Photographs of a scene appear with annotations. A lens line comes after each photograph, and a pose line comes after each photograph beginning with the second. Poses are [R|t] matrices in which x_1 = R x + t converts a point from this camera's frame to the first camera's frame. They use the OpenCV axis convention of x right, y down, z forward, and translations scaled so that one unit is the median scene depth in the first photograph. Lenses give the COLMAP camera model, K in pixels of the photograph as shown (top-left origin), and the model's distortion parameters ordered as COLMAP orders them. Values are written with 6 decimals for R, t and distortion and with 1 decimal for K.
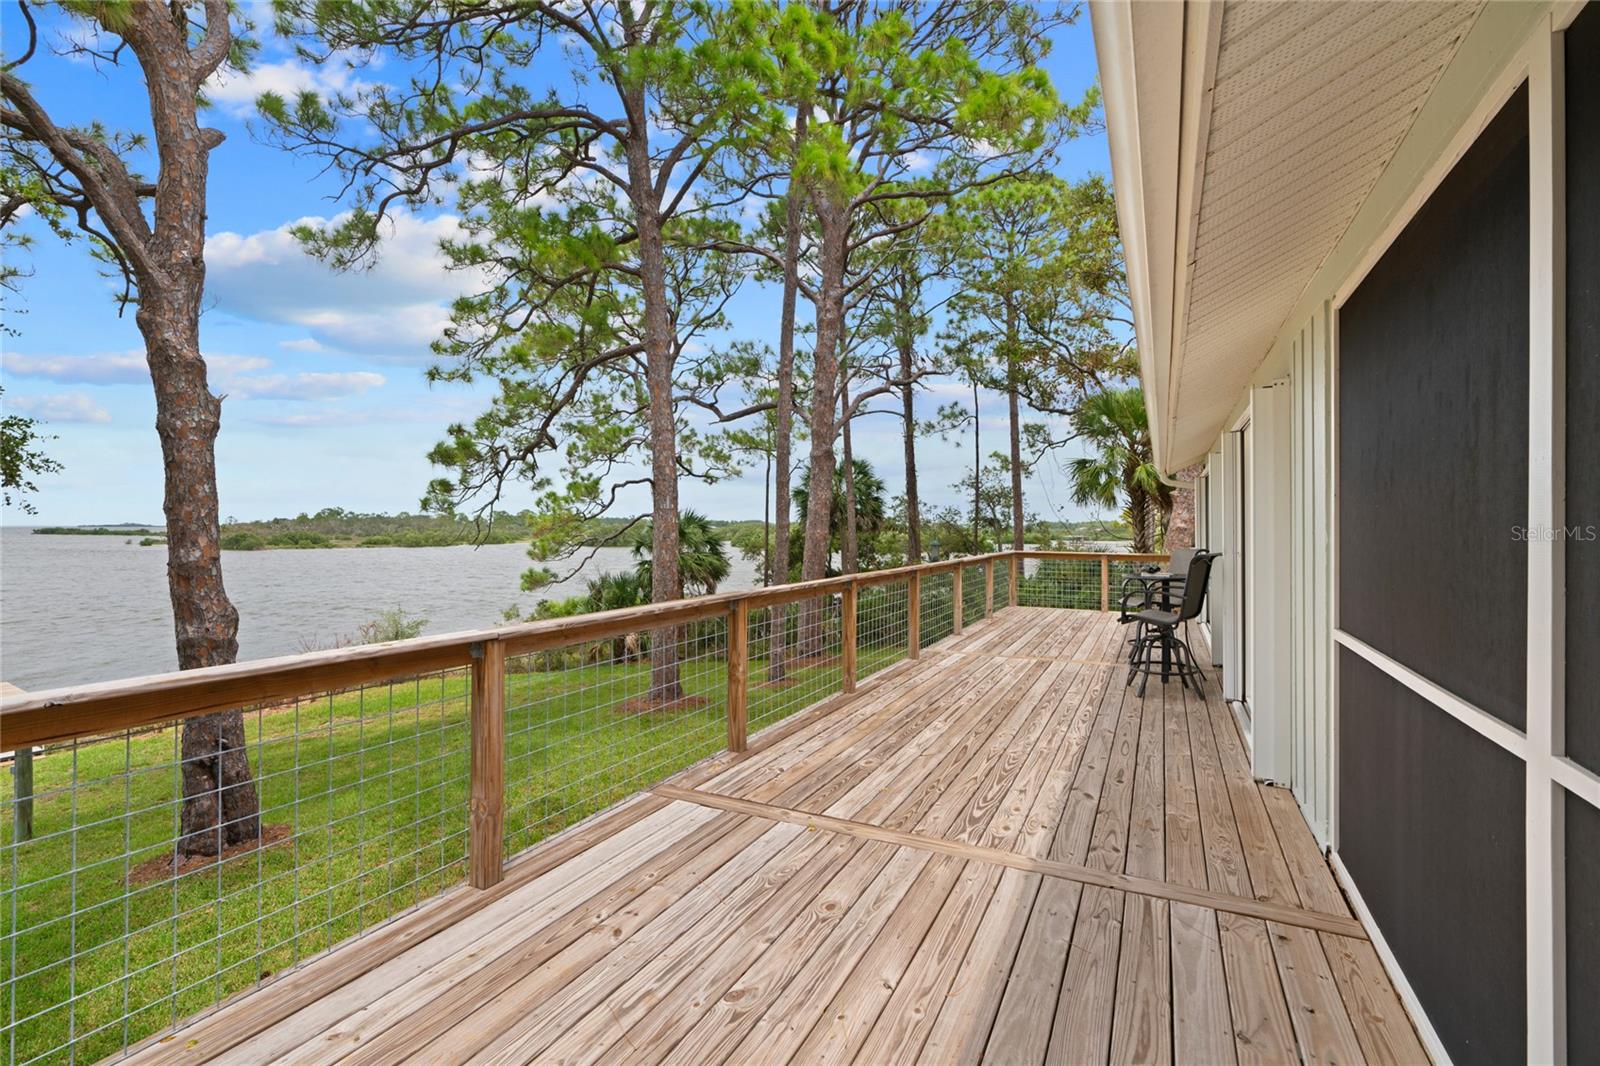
lens RADIAL K [[735.9, 0, 795.1], [0, 735.9, 517.2], [0, 0, 1]] dist [-0.002444, -0.000075]
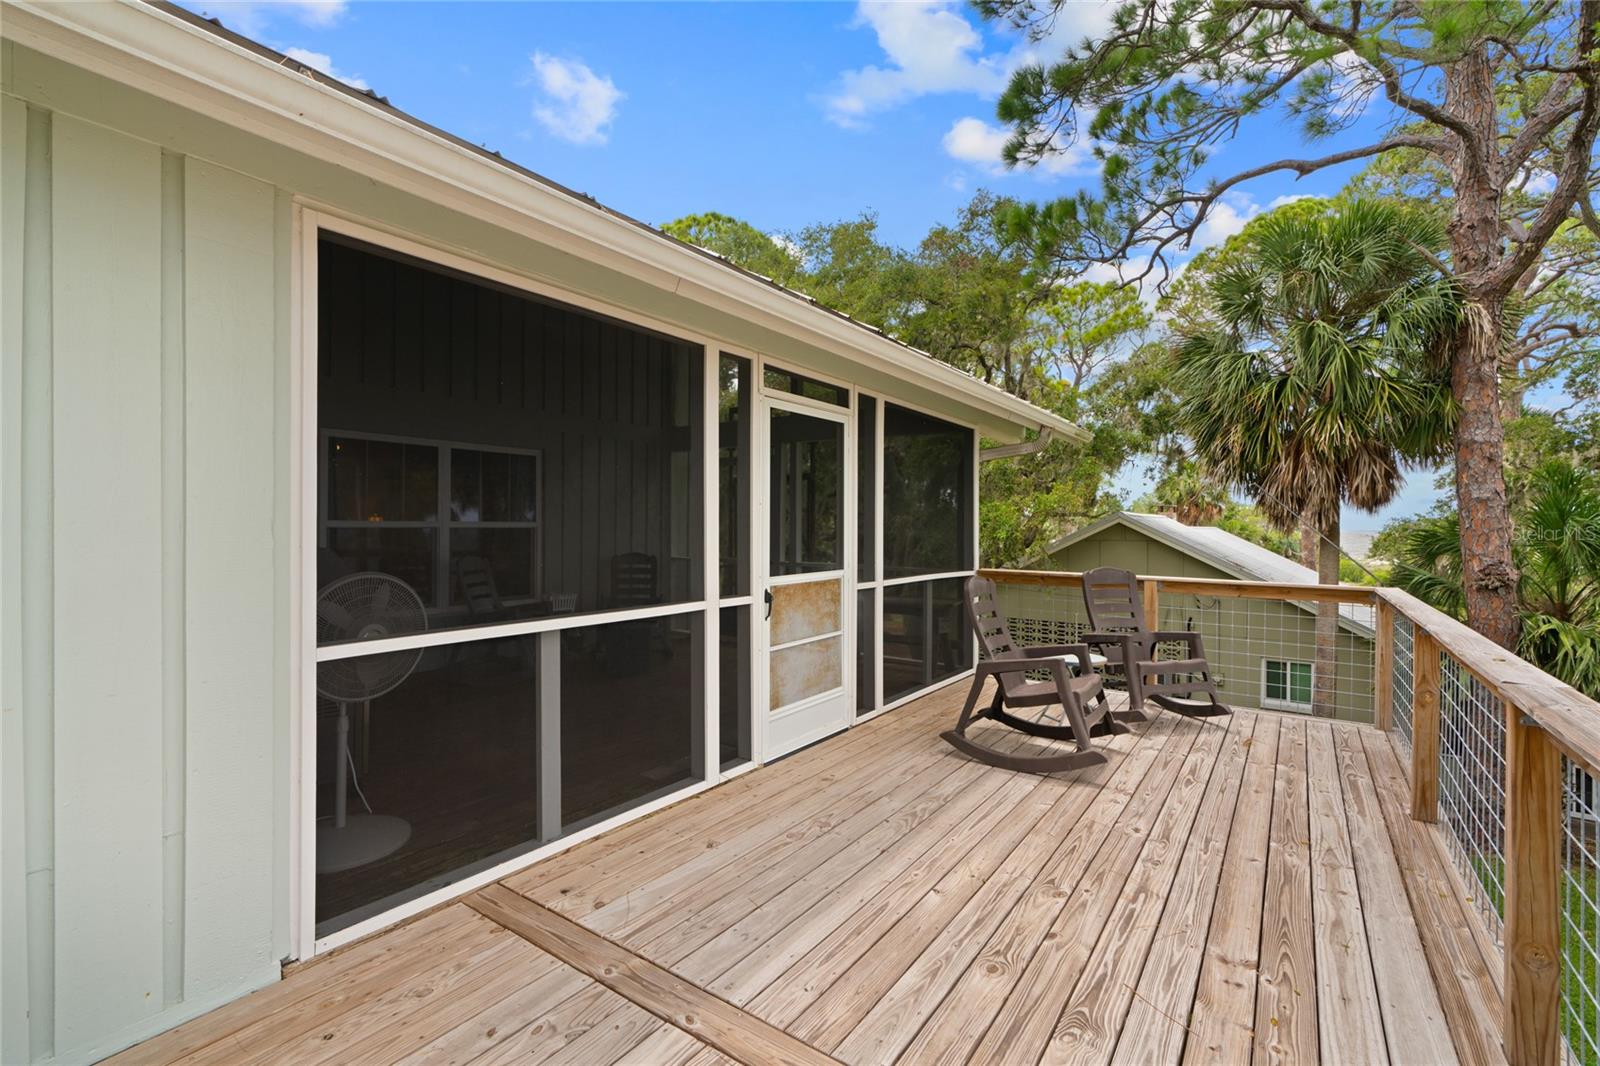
lens RADIAL K [[711.6, 0, 800.0], [0, 711.6, 533.0], [0, 0, 1]] dist [-0.002082, 0.000127]
pose [[-0.990014, -0.015165, 0.140154, 0.176730], [-0.015503, 0.999879, -0.001319, 0.033643], [-0.140117, -0.003479, -0.990129, 2.023991]]
